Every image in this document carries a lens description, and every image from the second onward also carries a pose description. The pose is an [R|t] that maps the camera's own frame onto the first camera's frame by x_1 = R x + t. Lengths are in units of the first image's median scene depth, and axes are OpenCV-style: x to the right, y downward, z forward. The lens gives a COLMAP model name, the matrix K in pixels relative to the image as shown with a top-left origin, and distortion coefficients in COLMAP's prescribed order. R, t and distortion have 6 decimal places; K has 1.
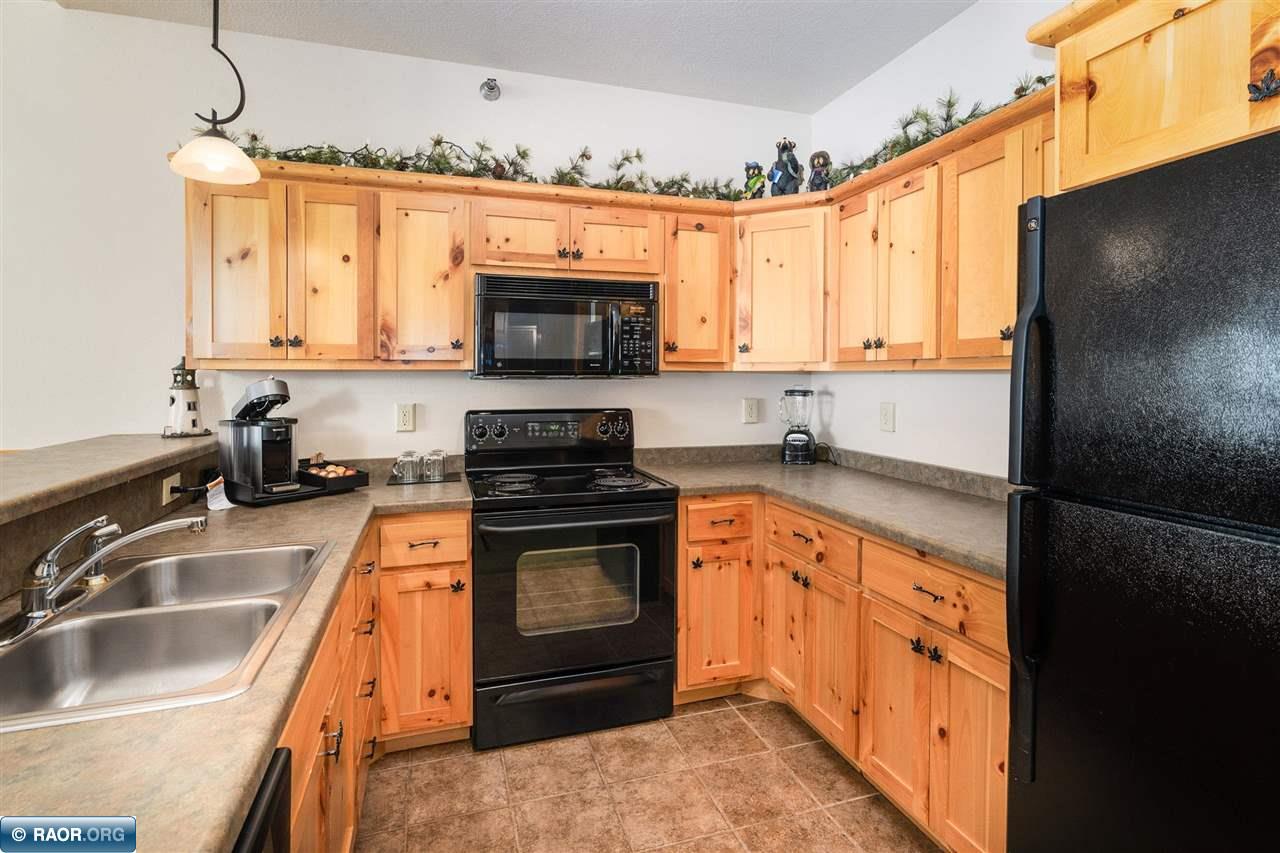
lens RADIAL K [[630.4, 0, 637.9], [0, 630.4, 380.1], [0, 0, 1]] dist [-0.000878, -0.000001]
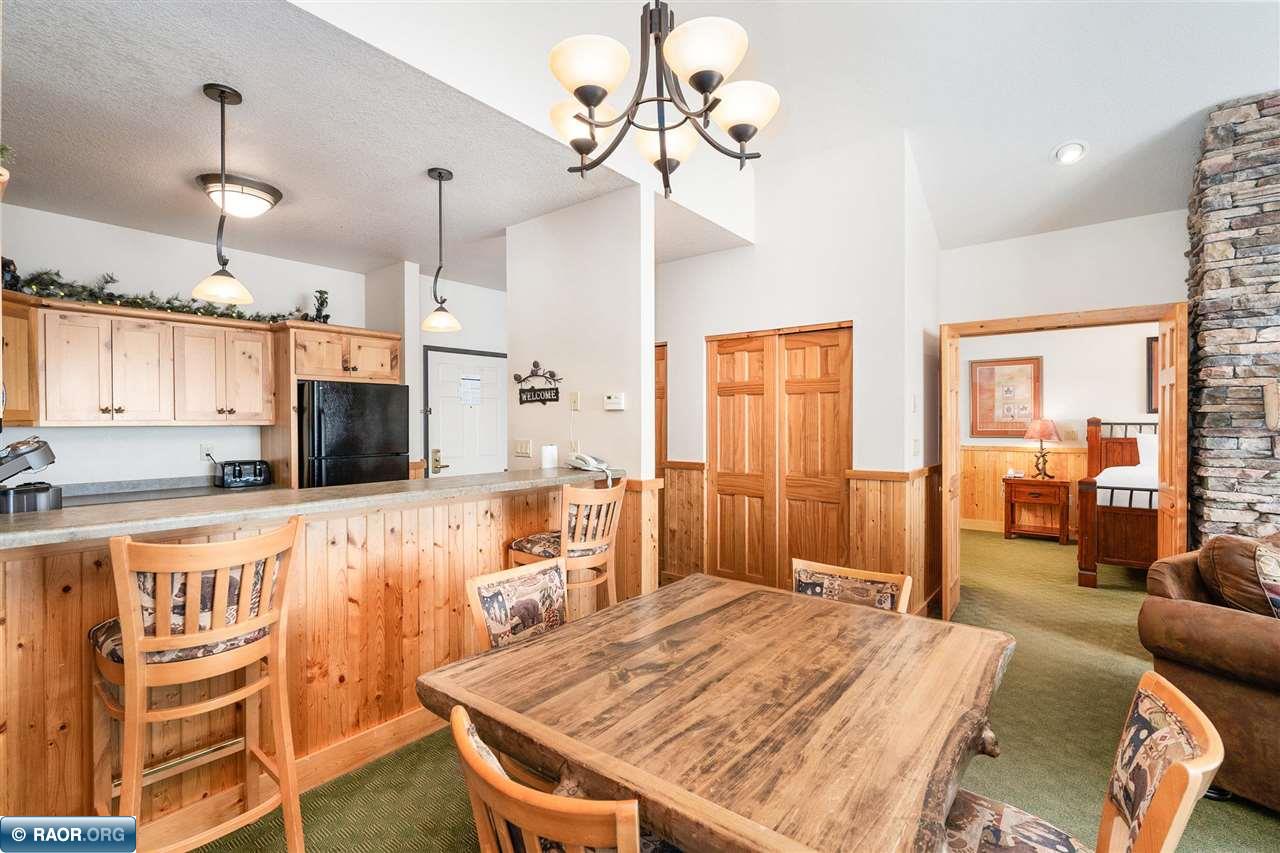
lens RADIAL K [[574.9, 0, 641.6], [0, 574.9, 424.5], [0, 0, 1]] dist [-0.002227, 0.000224]
pose [[-0.556818, -0.007183, 0.830603, -1.516943], [0.008114, 0.999868, 0.014086, -0.025717], [-0.830595, 0.014583, -0.556687, 0.603171]]
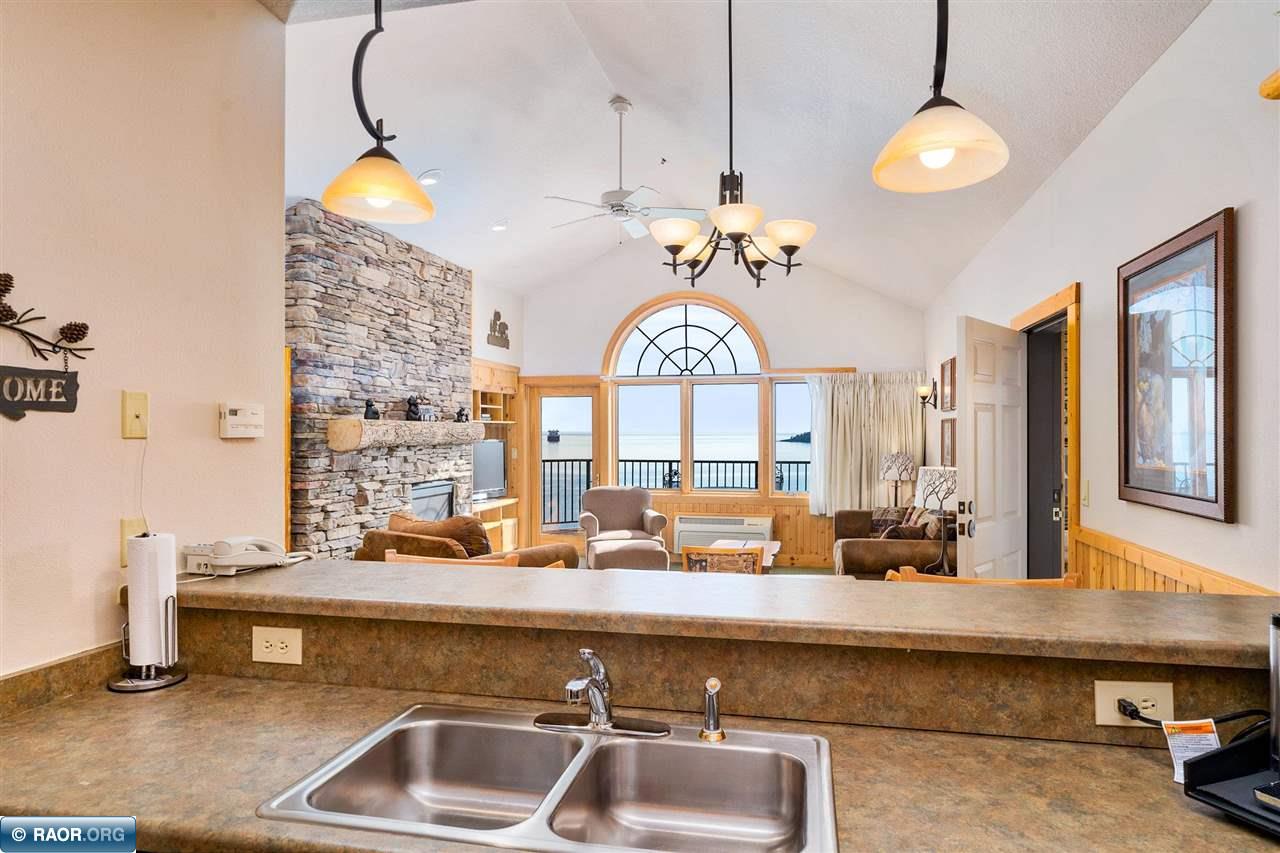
lens RADIAL K [[756.3, 0, 647.9], [0, 756.3, 433.6], [0, 0, 1]] dist [-0.000506, -0.000207]
pose [[-0.498352, -0.002248, -0.866972, 0.050465], [-0.010090, 0.999944, 0.003207, -0.052536], [0.866916, 0.010345, -0.498346, 0.726217]]
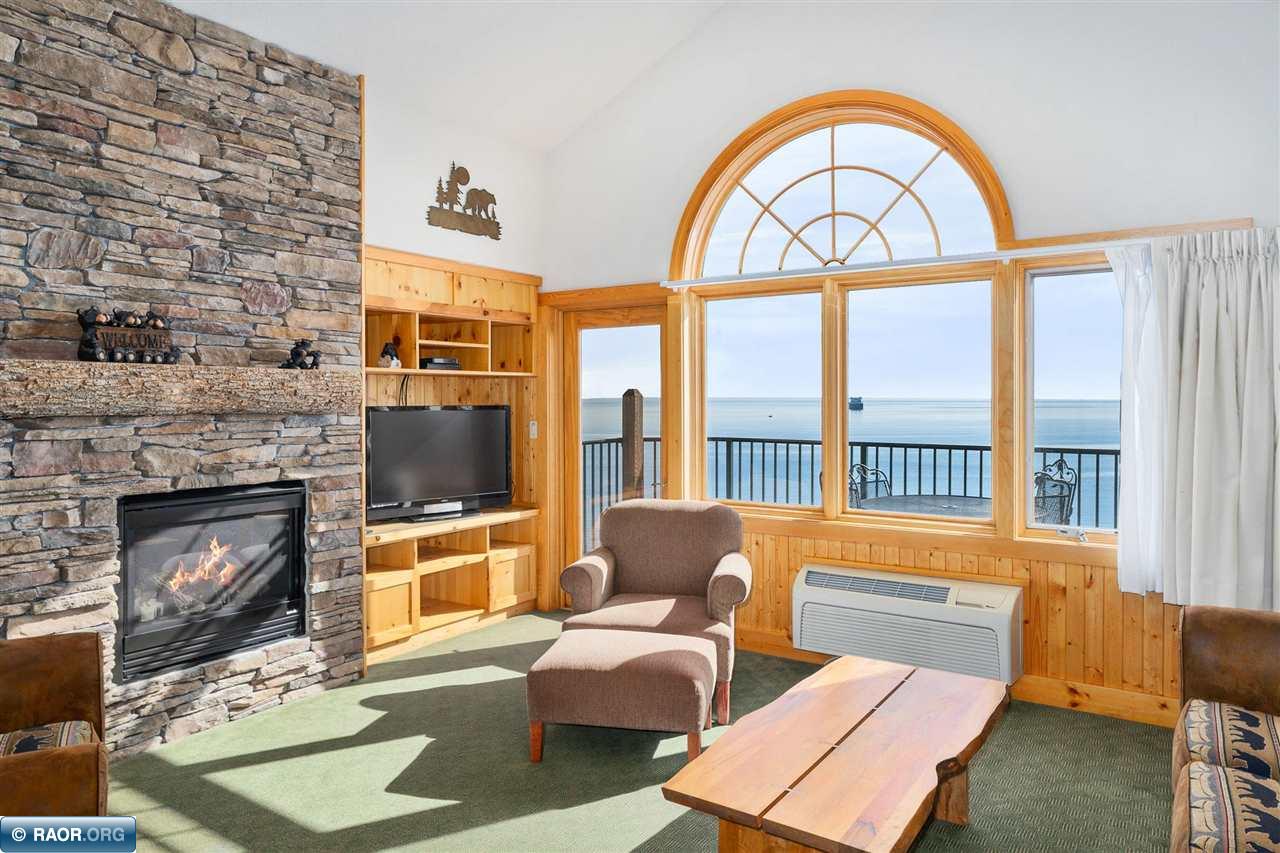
lens RADIAL K [[834.8, 0, 650.1], [0, 834.8, 398.1], [0, 0, 1]] dist [0.001082, -0.000363]
pose [[-0.772714, -0.004011, -0.634742, -1.497615], [-0.007621, 0.999967, 0.002959, -0.034862], [0.634709, 0.007123, -0.772718, 0.331852]]
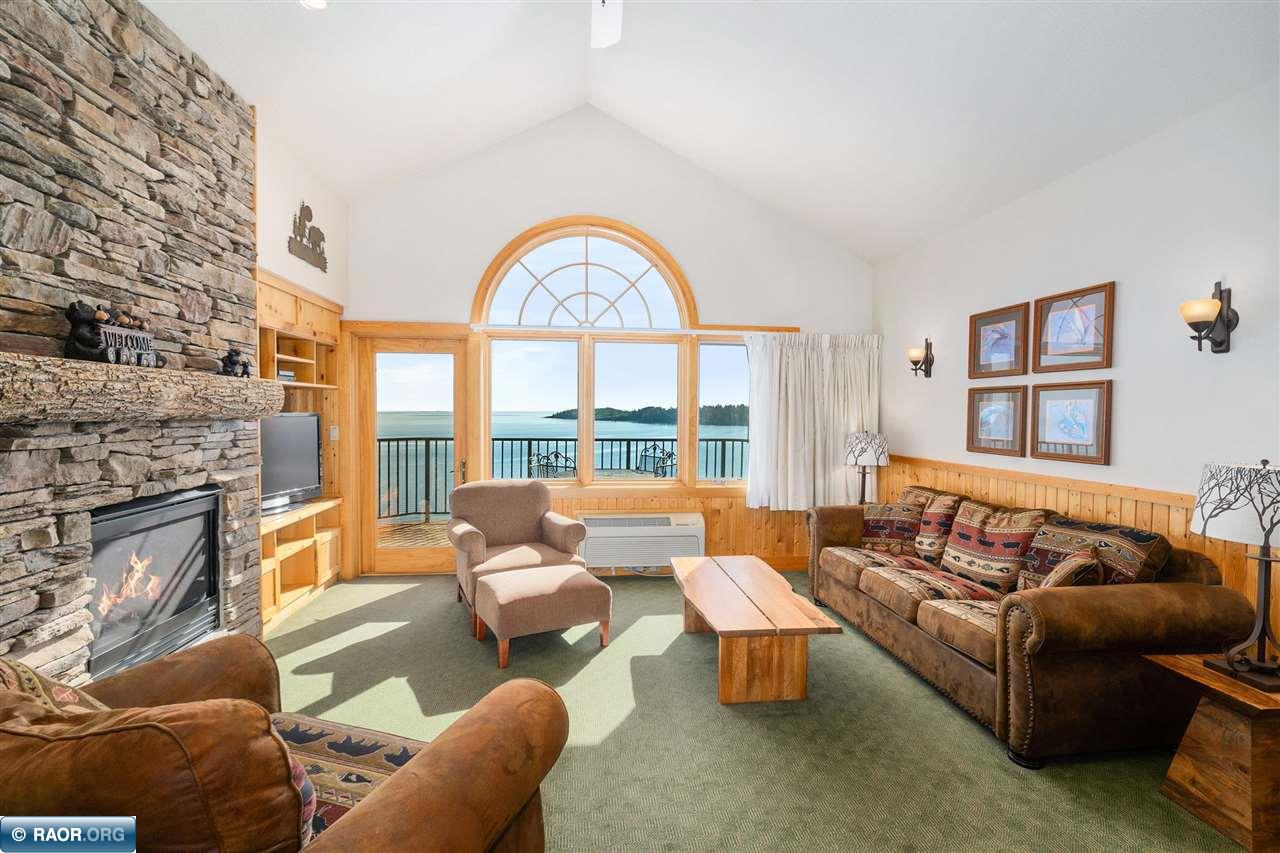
lens RADIAL K [[580.7, 0, 642.6], [0, 580.7, 428.6], [0, 0, 1]] dist [-0.001312, 0.000377]
pose [[-0.180812, 0.023268, -0.983242, -1.026766], [-0.018381, 0.999466, 0.027032, -0.024963], [0.983346, 0.022961, -0.180288, -0.245336]]
